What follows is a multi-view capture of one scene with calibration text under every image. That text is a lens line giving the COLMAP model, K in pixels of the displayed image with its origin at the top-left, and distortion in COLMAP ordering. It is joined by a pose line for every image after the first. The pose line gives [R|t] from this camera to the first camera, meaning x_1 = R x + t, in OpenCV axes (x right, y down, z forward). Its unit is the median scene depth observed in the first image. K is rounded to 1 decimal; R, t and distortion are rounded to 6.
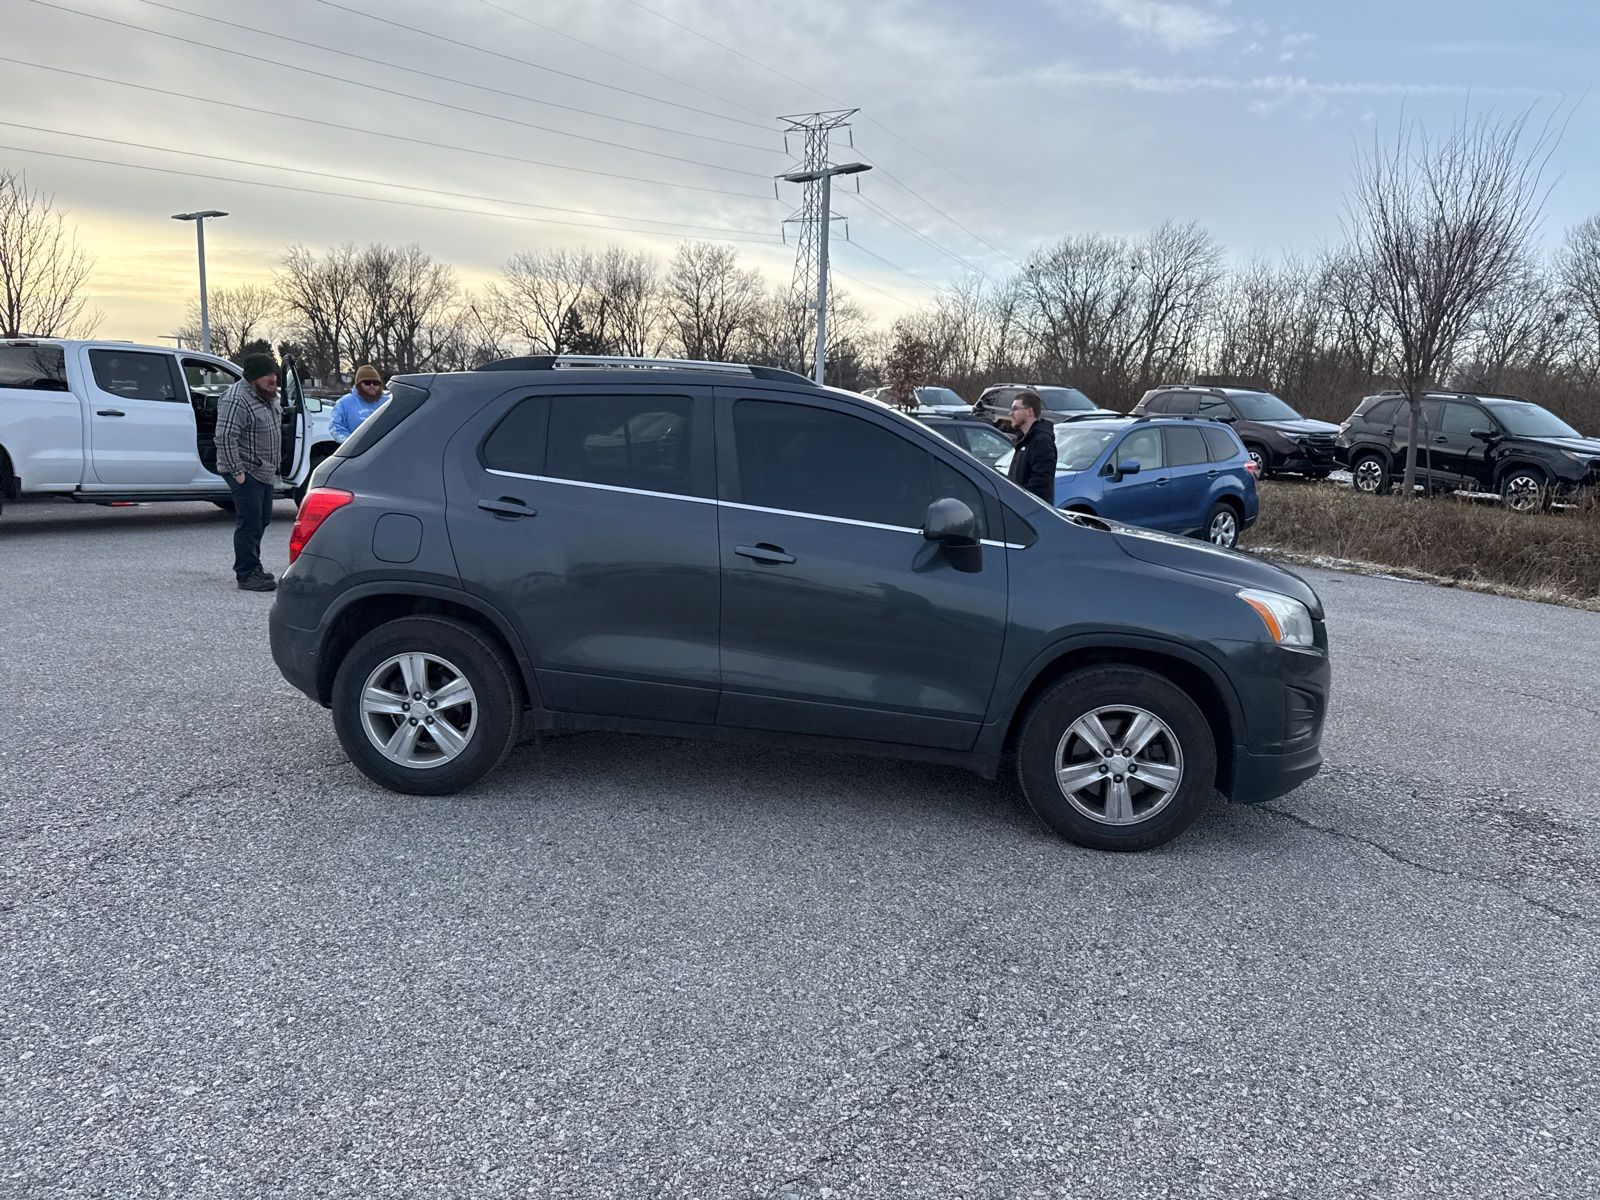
lens RADIAL K [[1106.6, 0, 800.7], [0, 1106.6, 601.0], [0, 0, 1]] dist [0.099025, -0.153610]
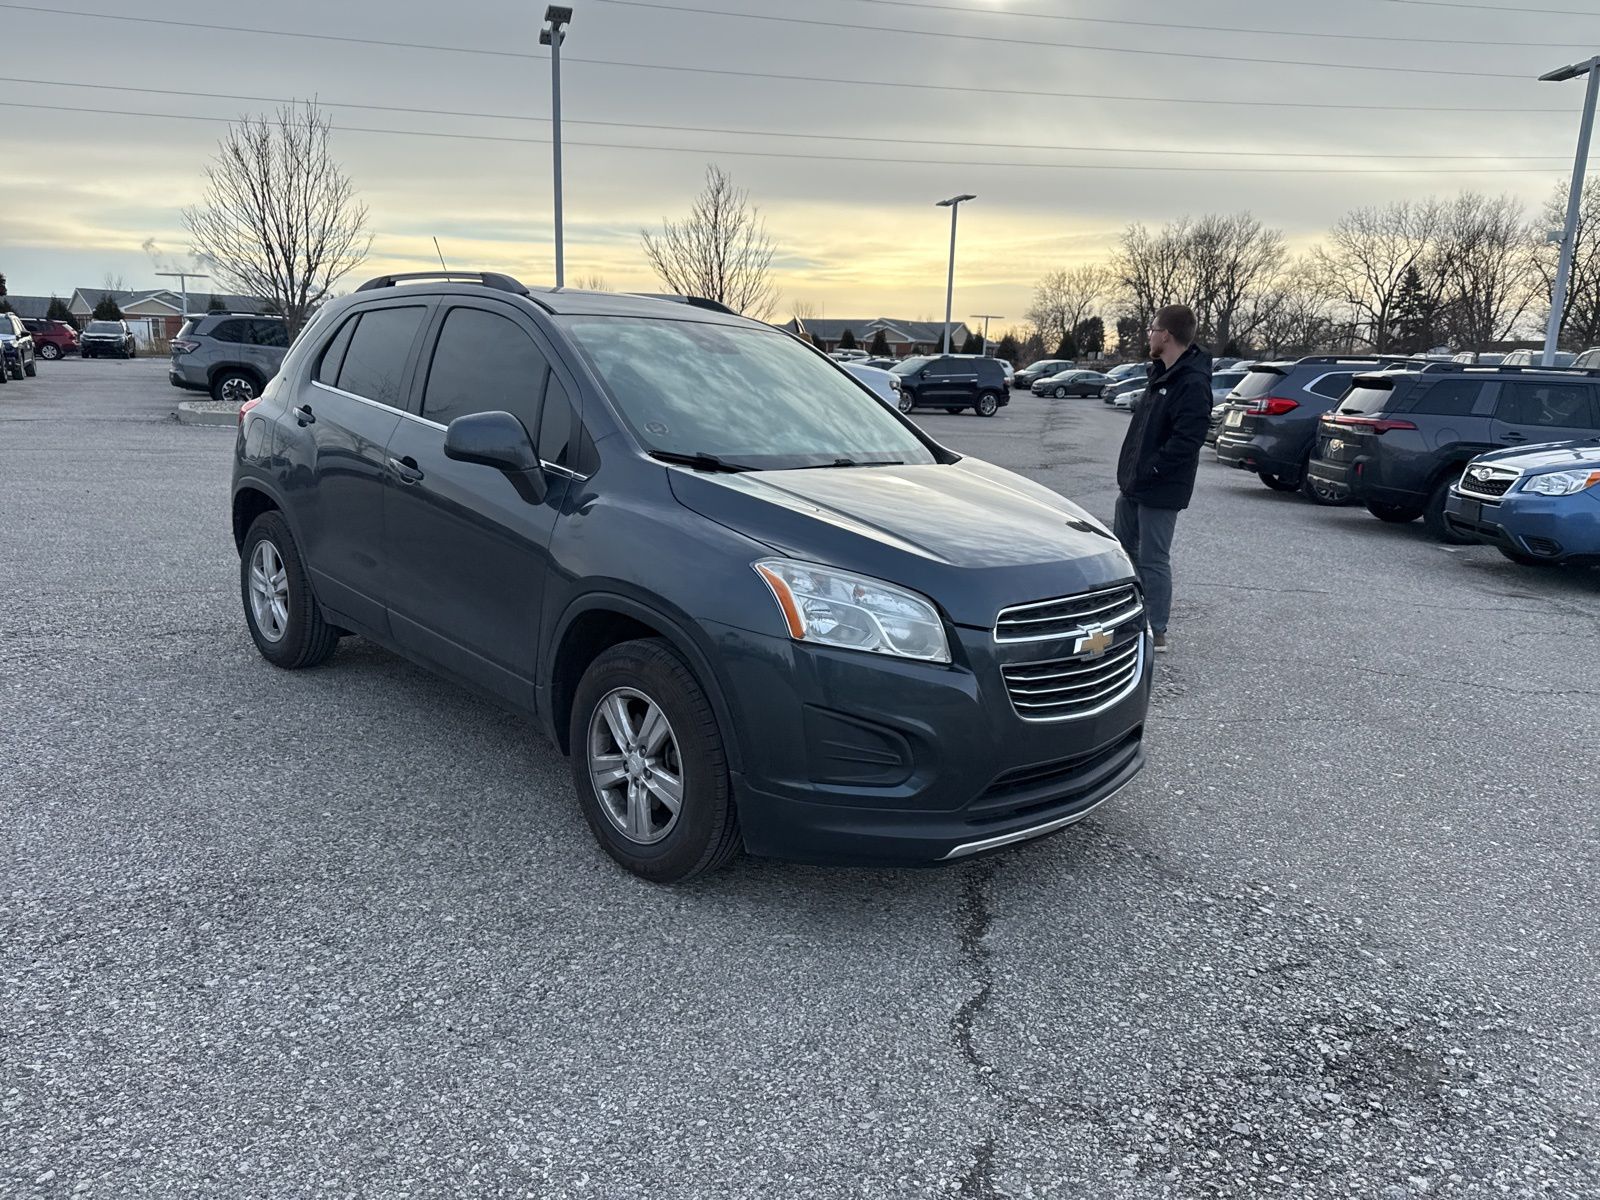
lens RADIAL K [[1119.6, 0, 800.0], [0, 1119.6, 600.0], [0, 0, 1]] dist [0.034517, -0.045043]
pose [[0.768919, 0.128279, -0.626345, 0.744515], [-0.115027, 0.991436, 0.061841, -0.025142], [0.628914, 0.024495, 0.777089, 0.407751]]
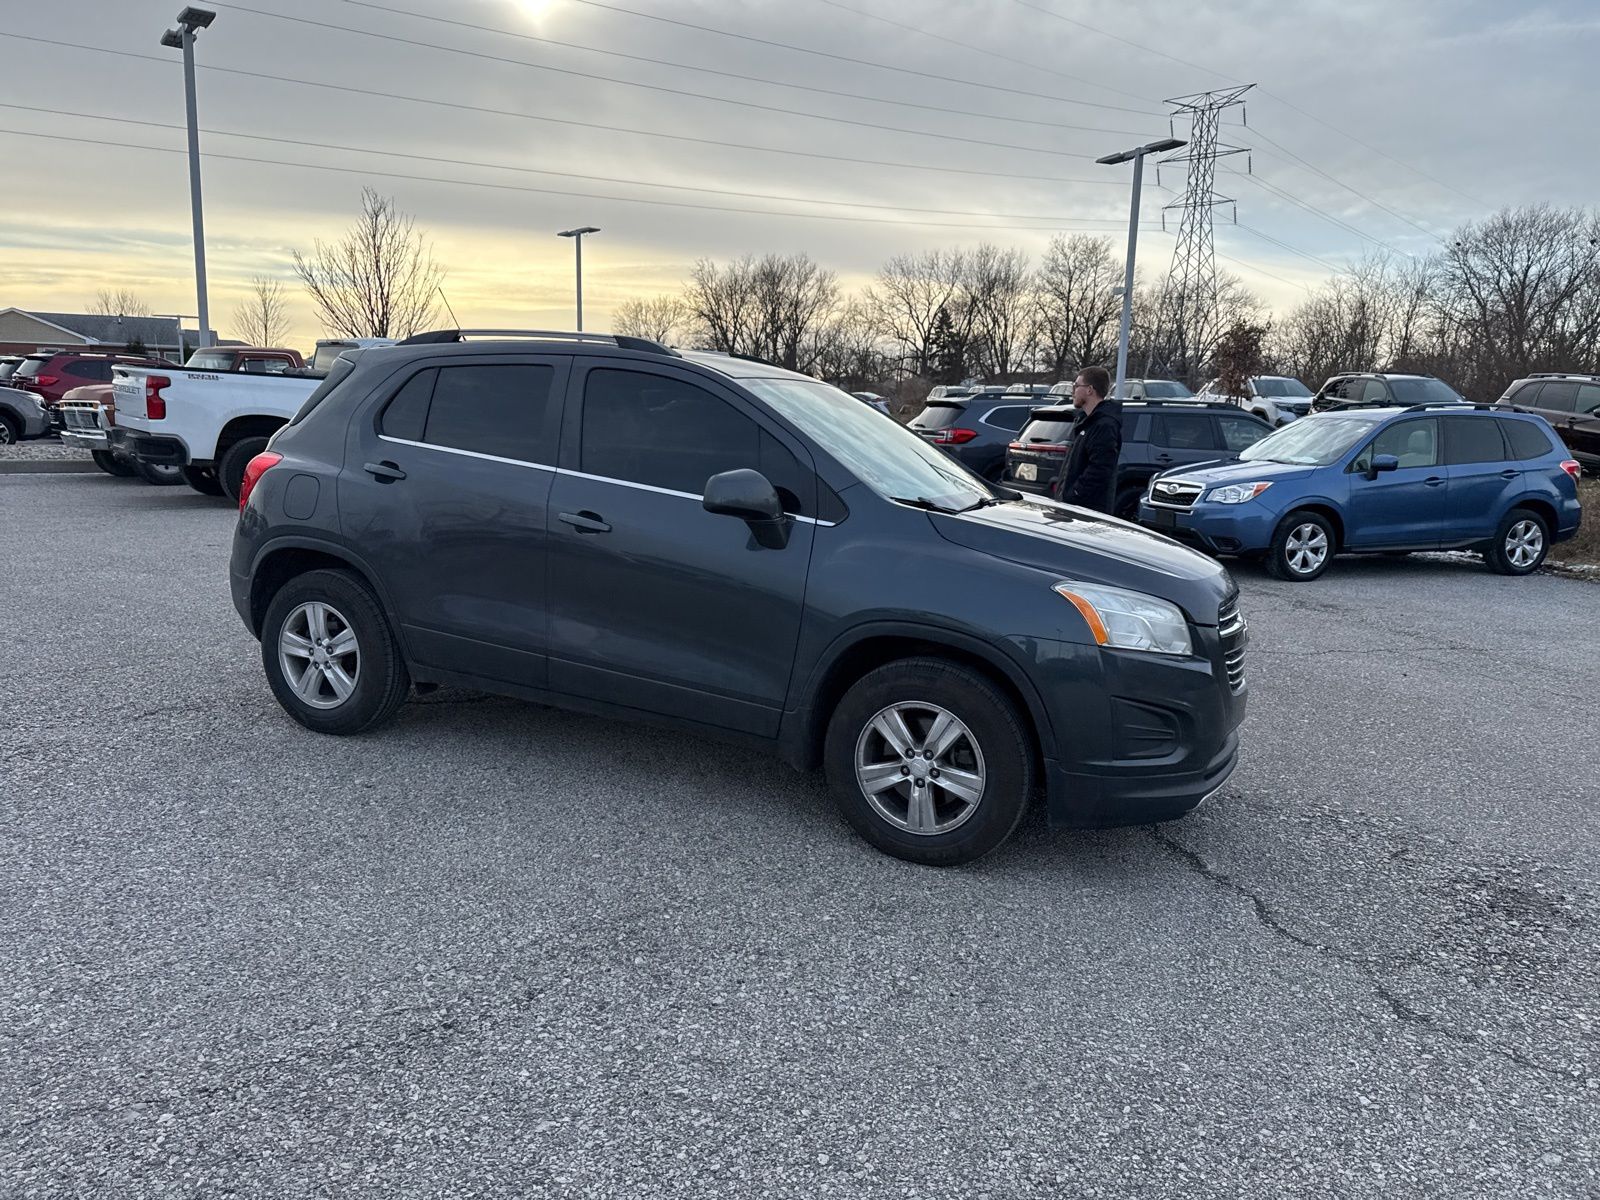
lens RADIAL K [[1106.7, 0, 800.0], [0, 1106.7, 600.0], [0, 0, 1]] dist [0.072415, -0.094575]
pose [[0.946310, 0.055573, -0.318446, 0.415116], [-0.055362, 0.998419, 0.009723, 0.006609], [0.318483, 0.008429, 0.947891, 0.101639]]
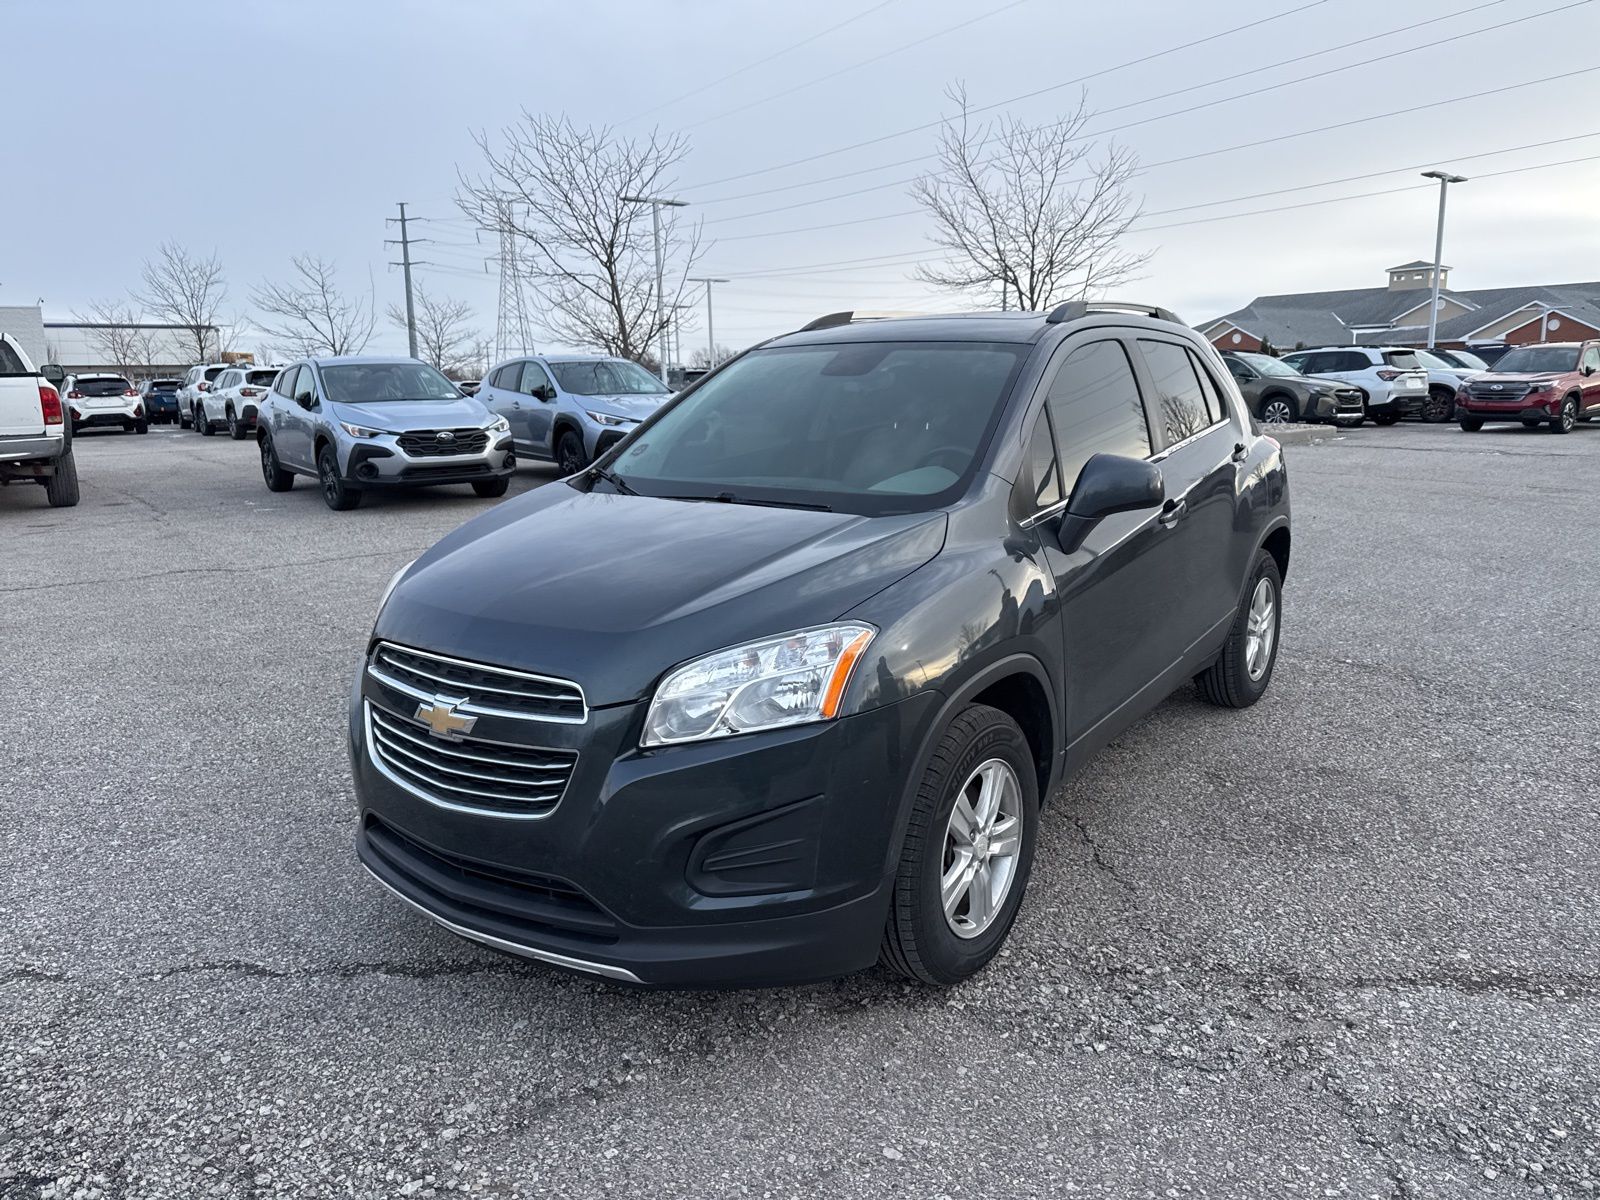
lens RADIAL K [[1116.7, 0, 800.7], [0, 1116.7, 616.3], [0, 0, 1]] dist [0.042186, -0.057016]
pose [[-0.506879, 0.154671, -0.848027, 0.828052], [-0.142402, 0.955230, 0.259339, -0.189561], [0.850174, 0.252214, -0.462161, 1.411890]]
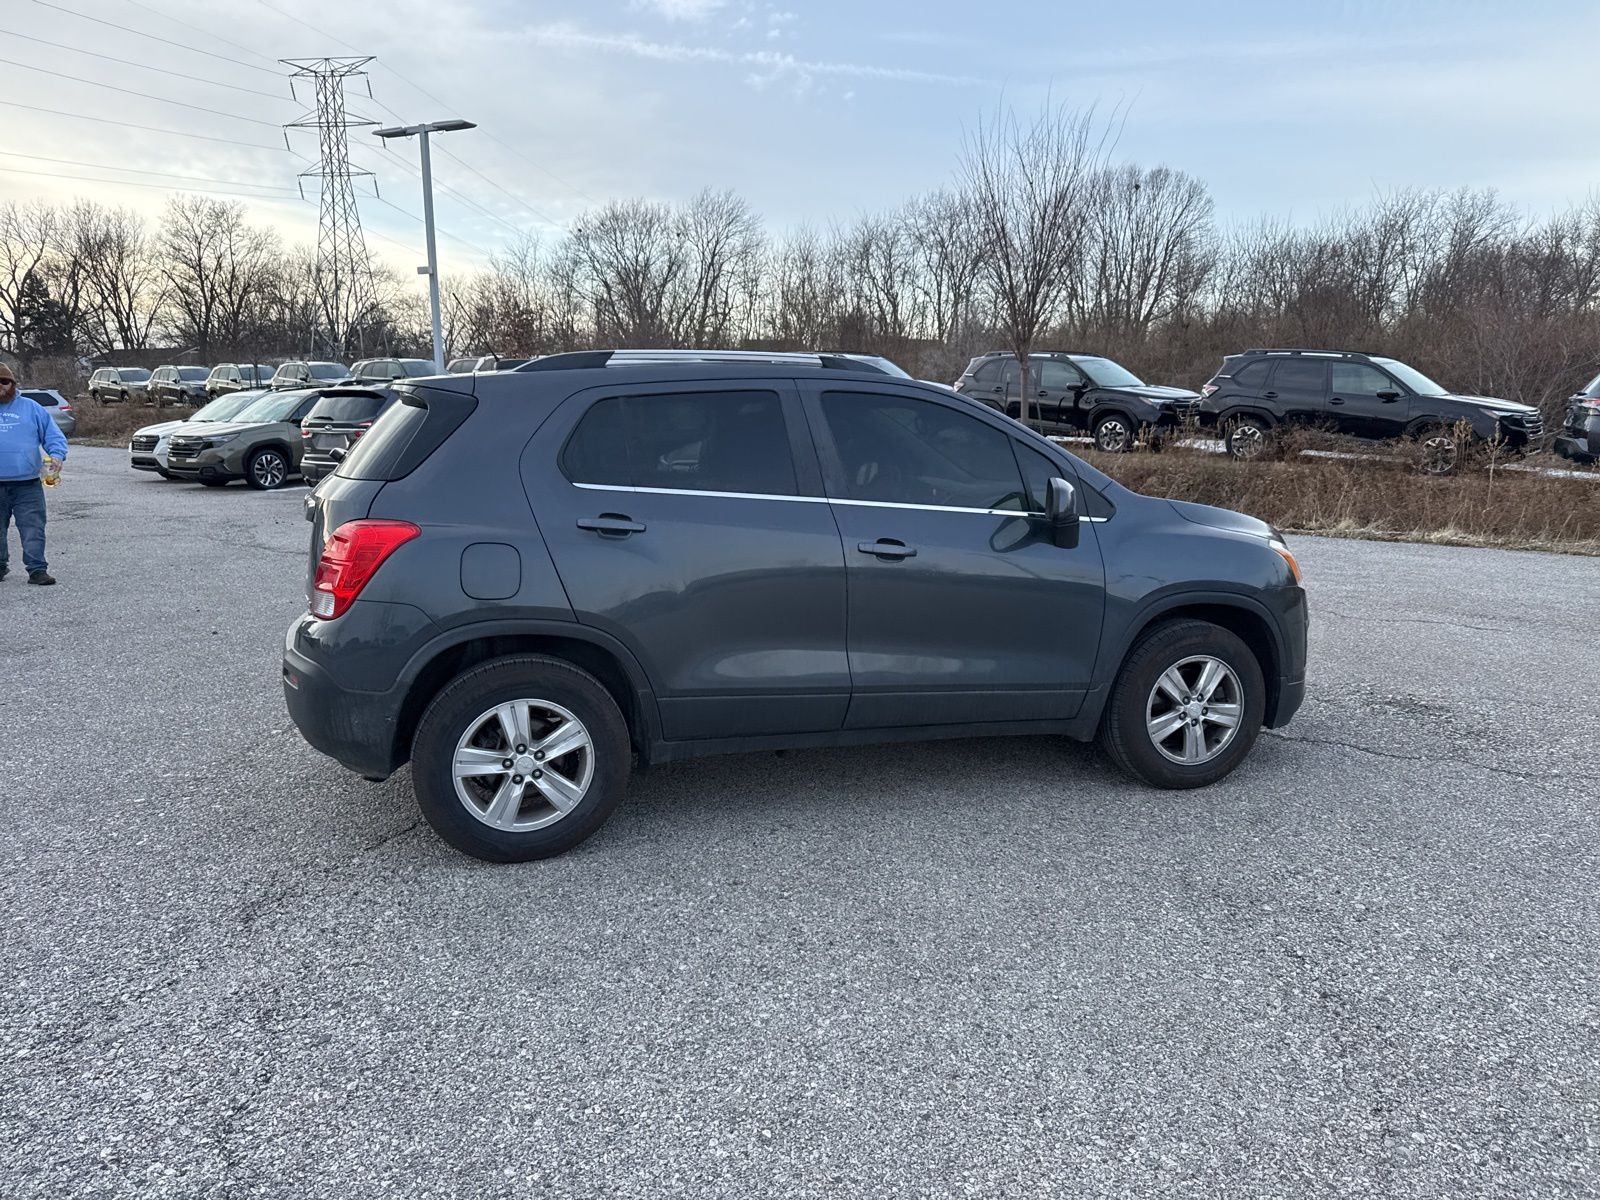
lens RADIAL K [[1120.8, 0, 803.8], [0, 1120.8, 587.0], [0, 0, 1]] dist [0.026643, -0.034409]
pose [[0.922293, -0.104866, 0.371993, -0.416407], [0.098484, 0.994481, 0.036172, -0.046296], [-0.373734, 0.003274, 0.927530, 0.098529]]
